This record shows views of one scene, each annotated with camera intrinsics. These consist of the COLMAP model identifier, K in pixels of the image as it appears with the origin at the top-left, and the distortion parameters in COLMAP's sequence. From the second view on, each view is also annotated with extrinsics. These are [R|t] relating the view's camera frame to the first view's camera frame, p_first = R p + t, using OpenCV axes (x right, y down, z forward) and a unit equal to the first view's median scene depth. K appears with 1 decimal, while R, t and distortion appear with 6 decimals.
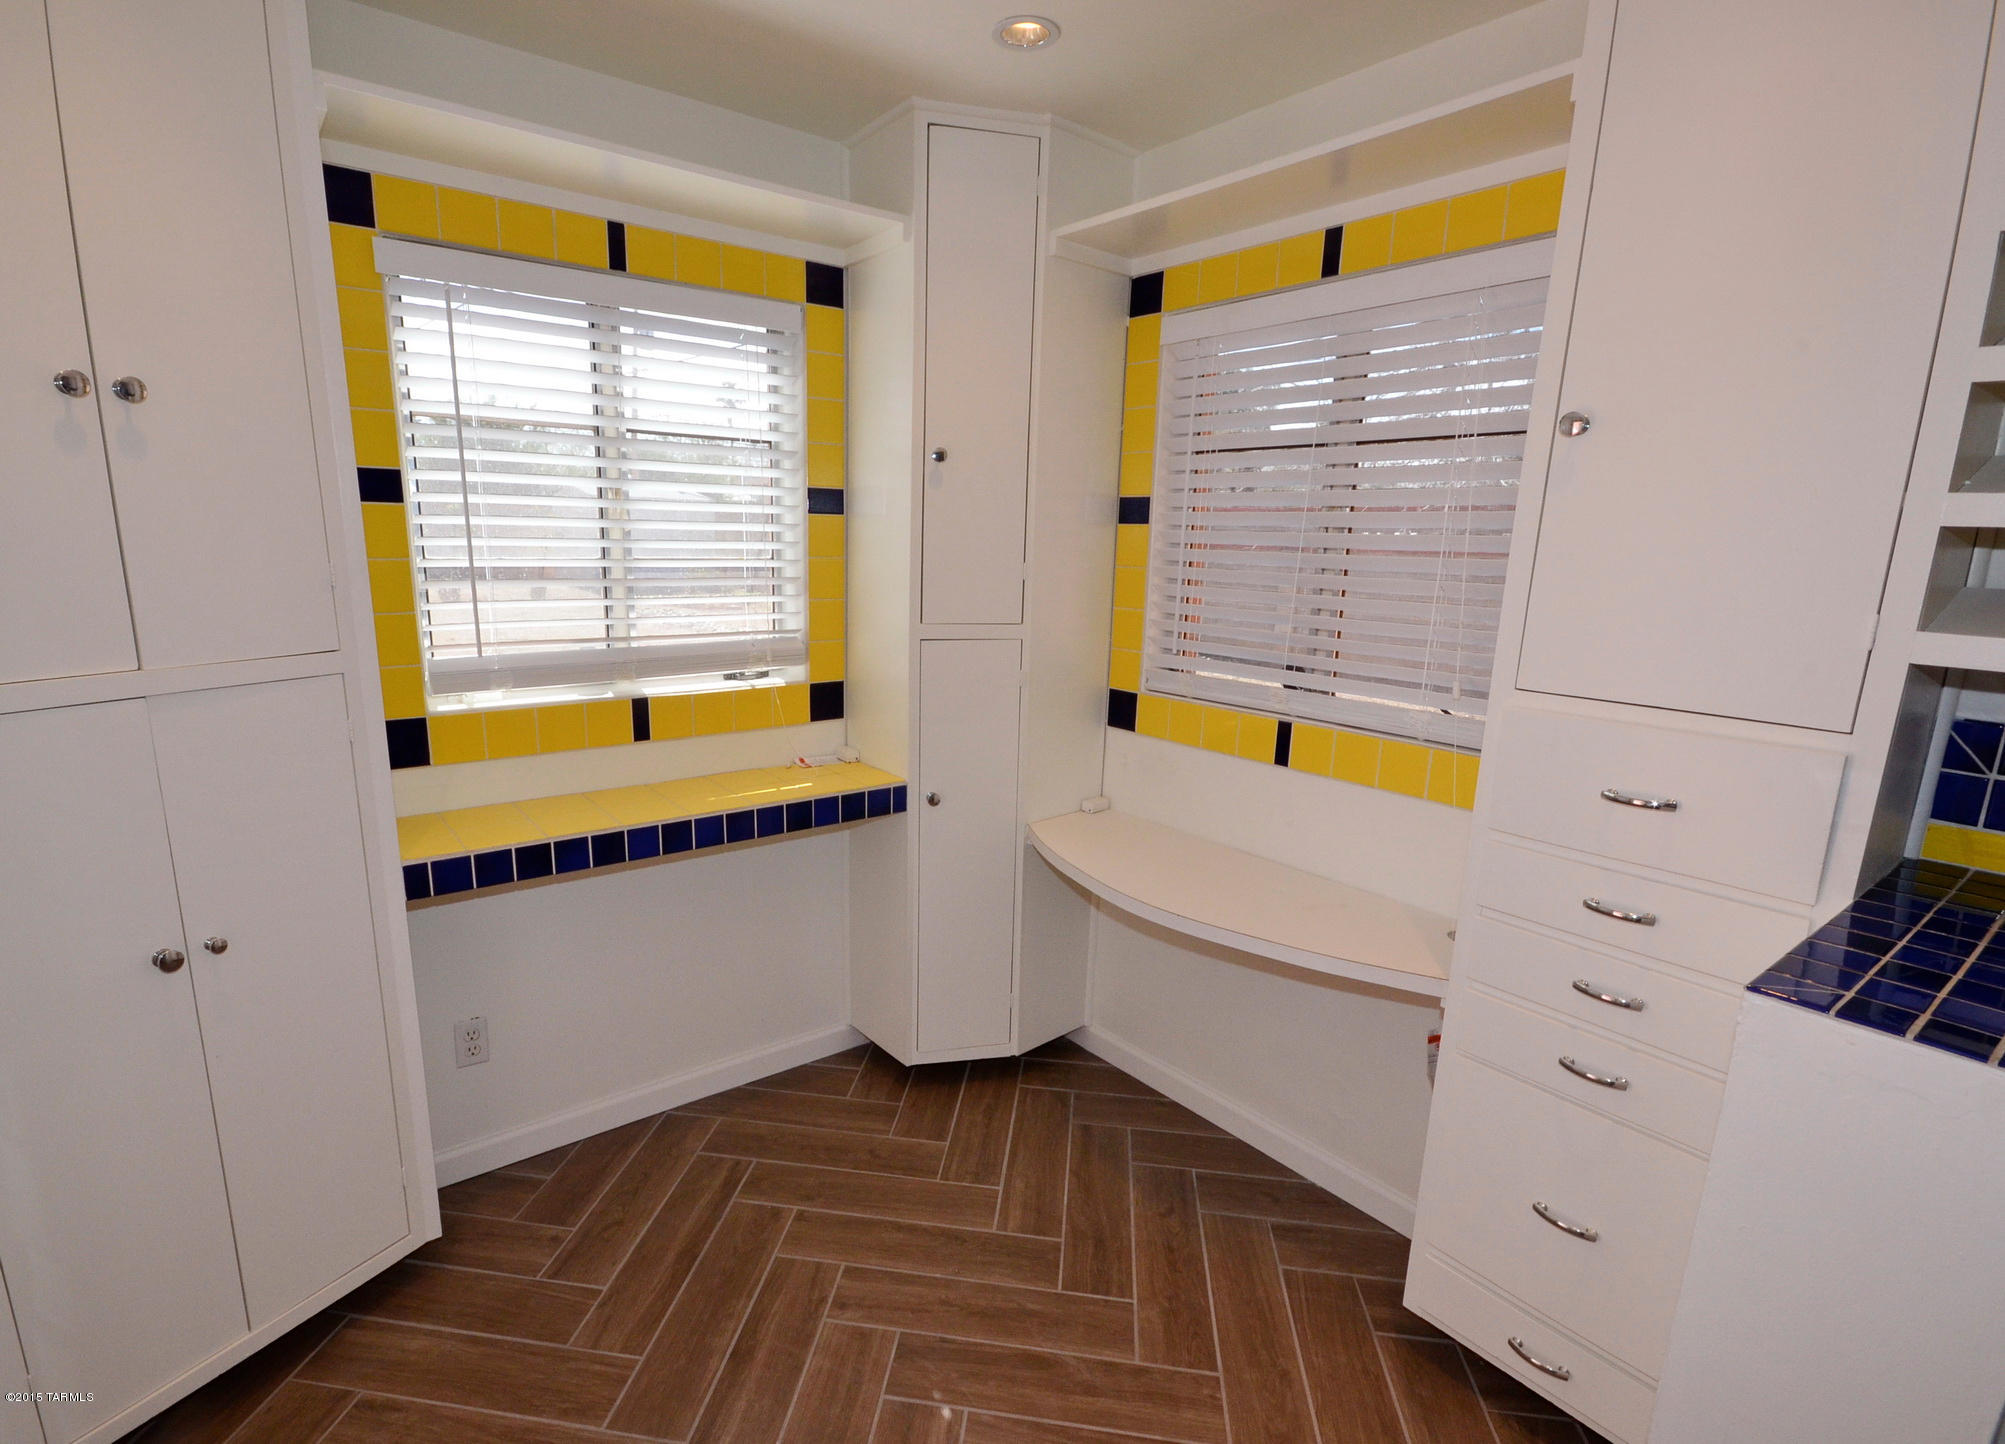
lens RADIAL K [[1008.7, 0, 1002.8], [0, 1008.7, 721.8], [0, 0, 1]] dist [0.020297, 0.000174]
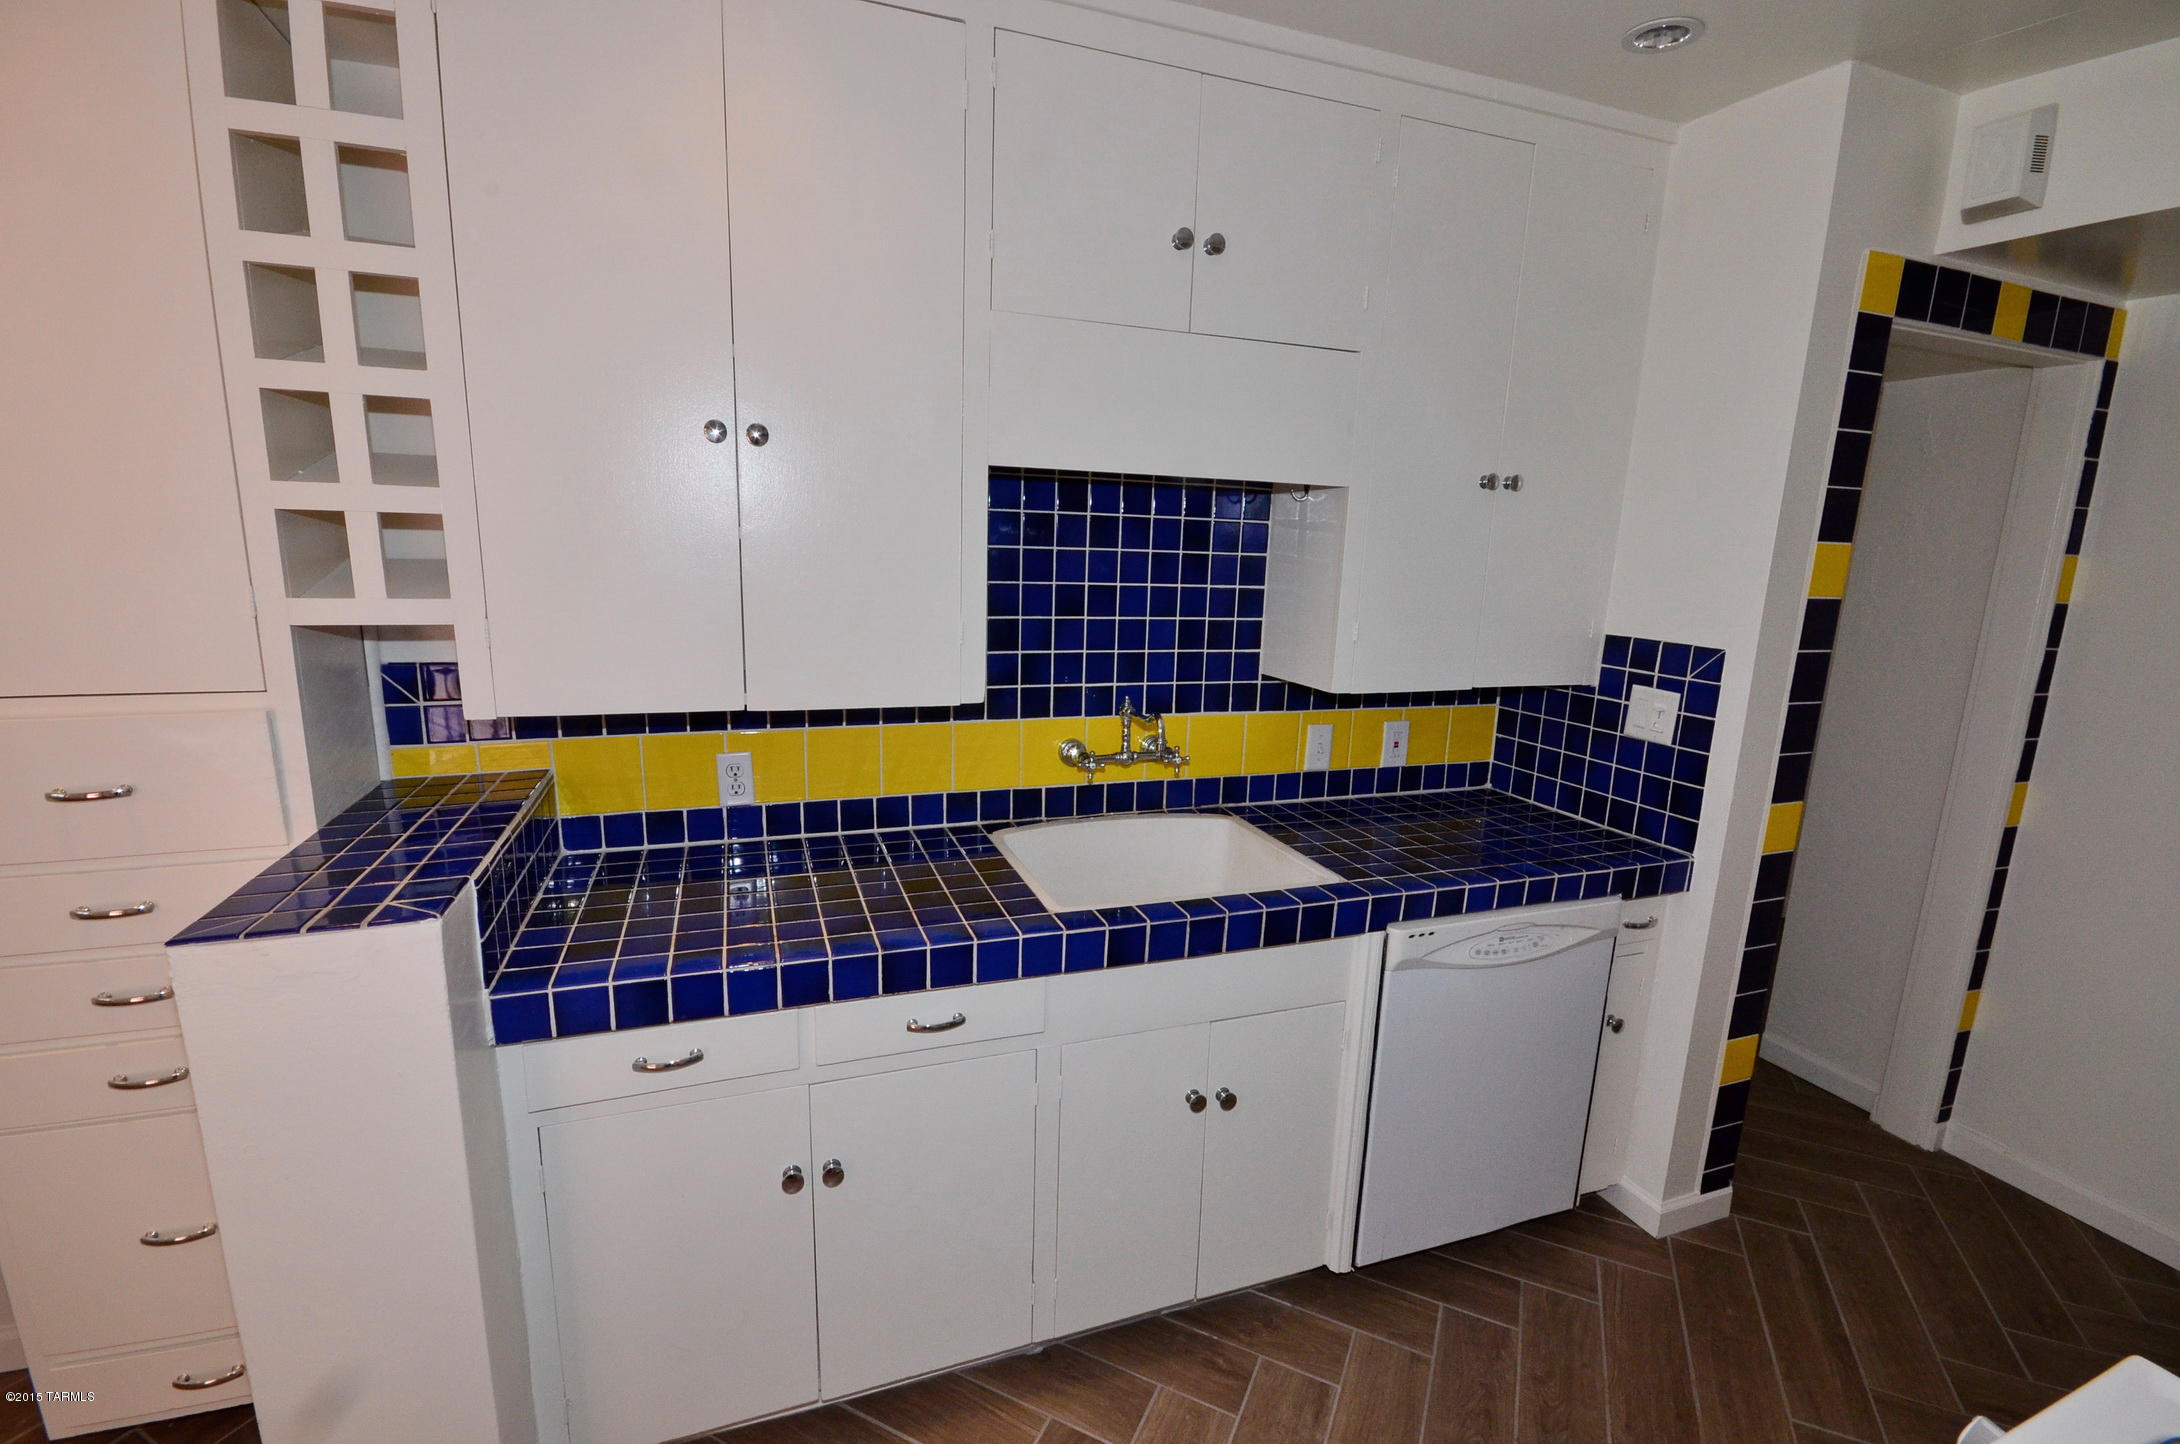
lens RADIAL K [[943.3, 0, 1088.8], [0, 943.3, 722.8], [0, 0, 1]] dist [-0.004888, -0.000386]
pose [[0.333296, -0.198534, 0.921682, 0.091052], [0.160372, 0.975270, 0.152084, 0.018497], [-0.929083, 0.097124, 0.356893, -0.121295]]
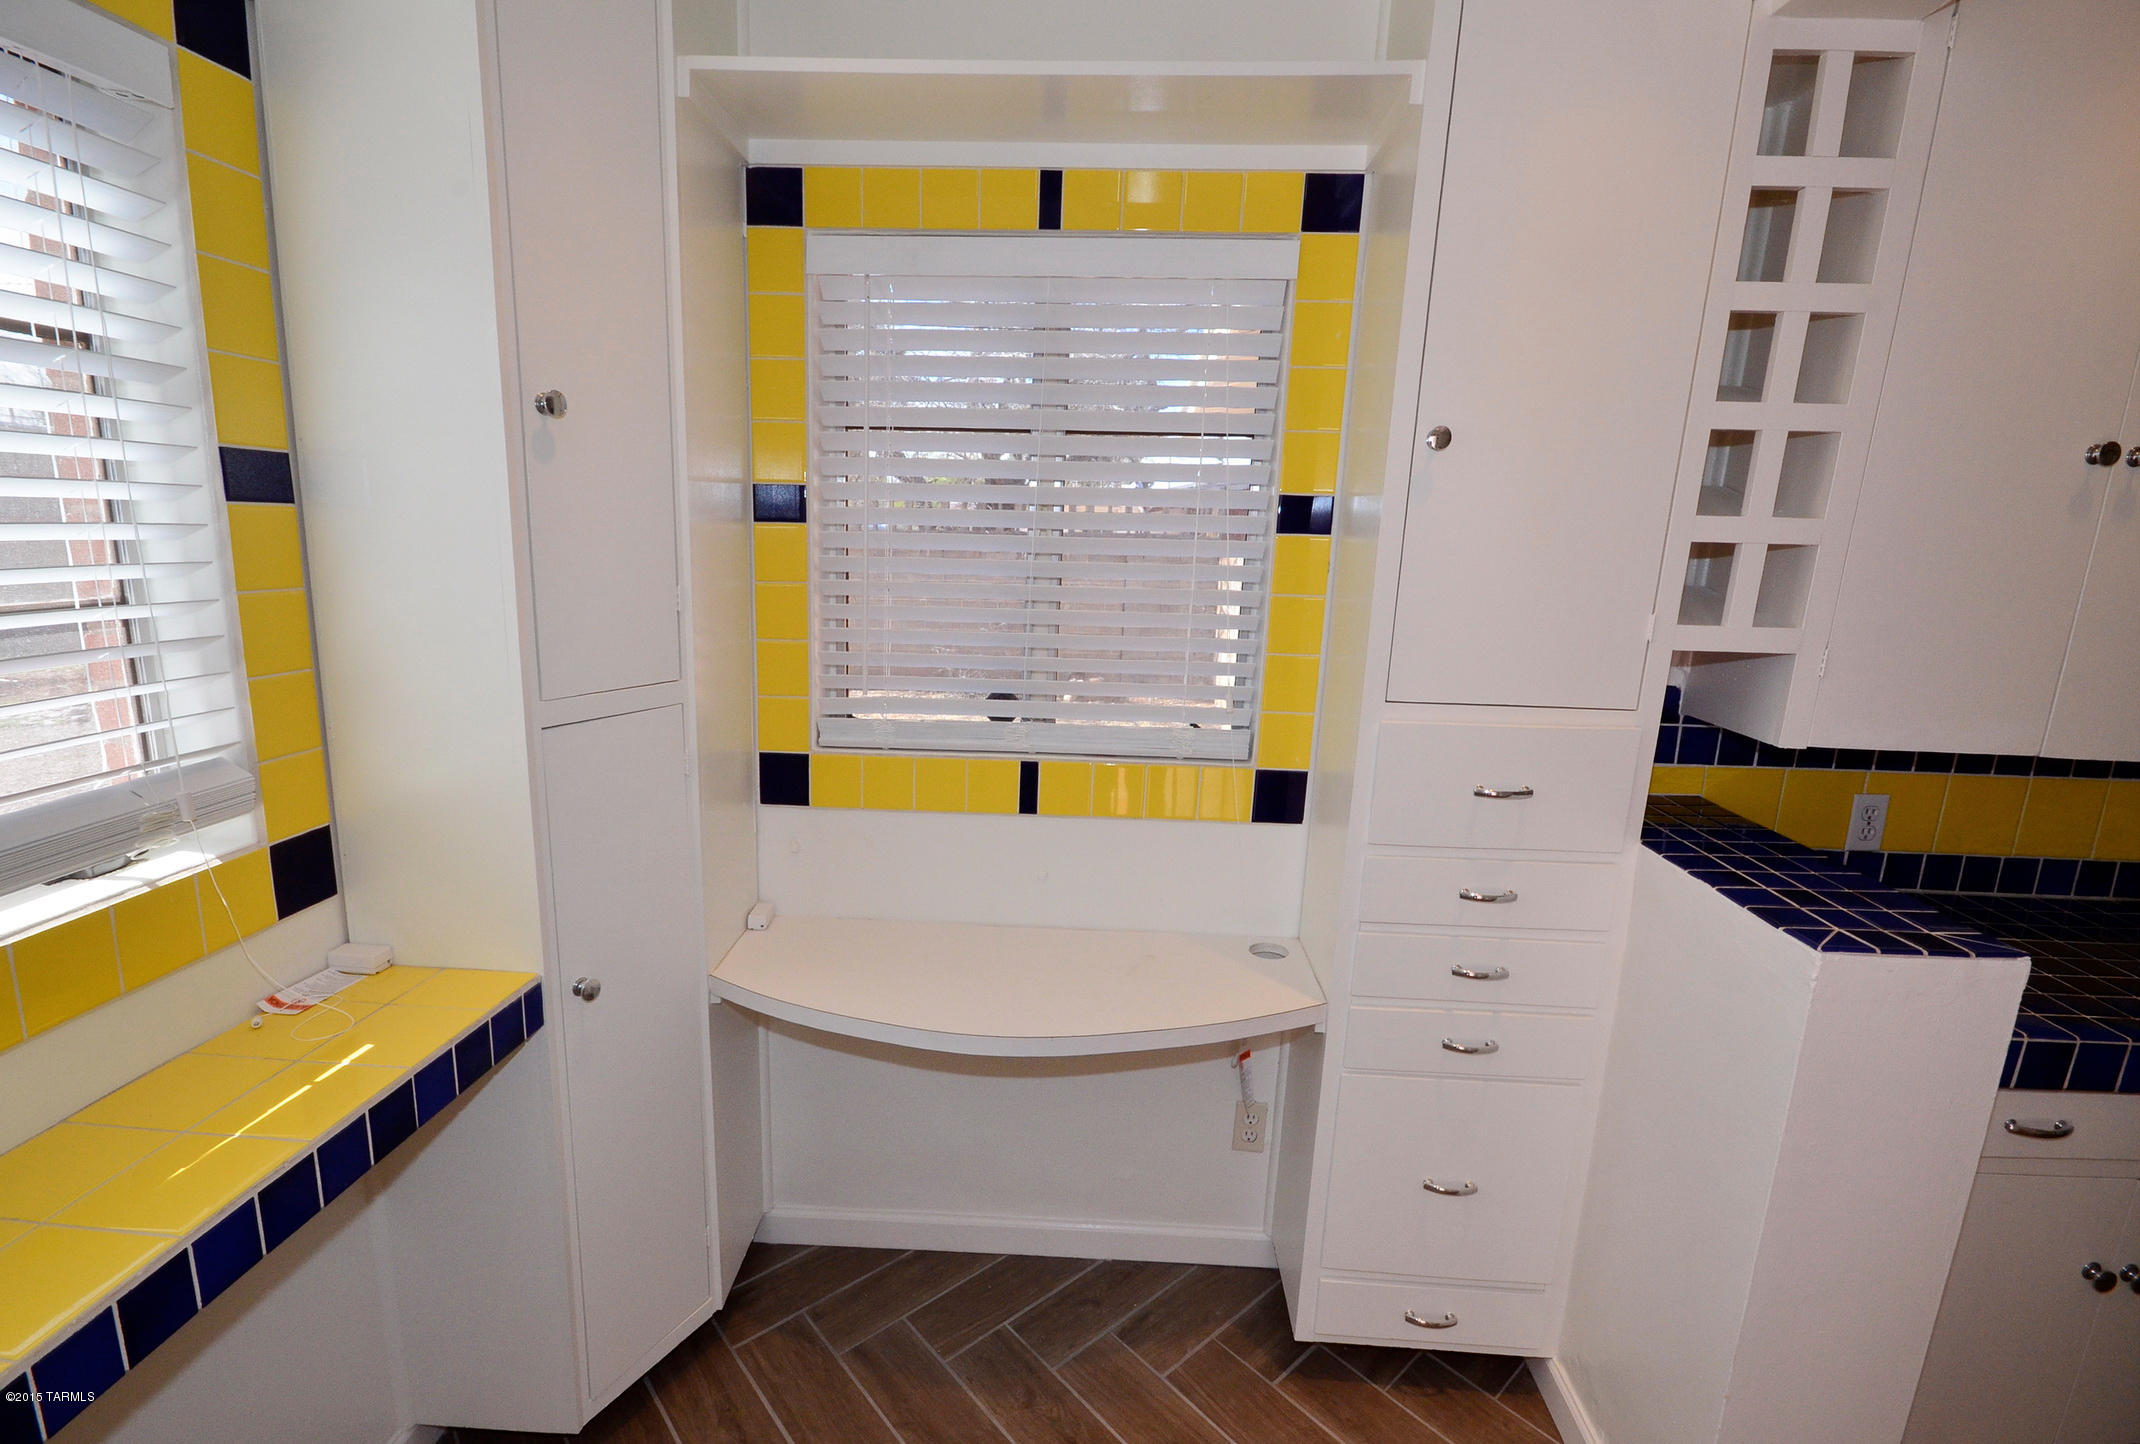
lens RADIAL K [[1022.5, 0, 1076.6], [0, 1022.5, 733.8], [0, 0, 1]] dist [-0.004095, 0.021760]
pose [[0.665332, -0.151953, 0.730920, -0.306190], [0.130655, 0.987656, 0.086395, -0.089757], [-0.735026, 0.038017, 0.676972, 0.389372]]
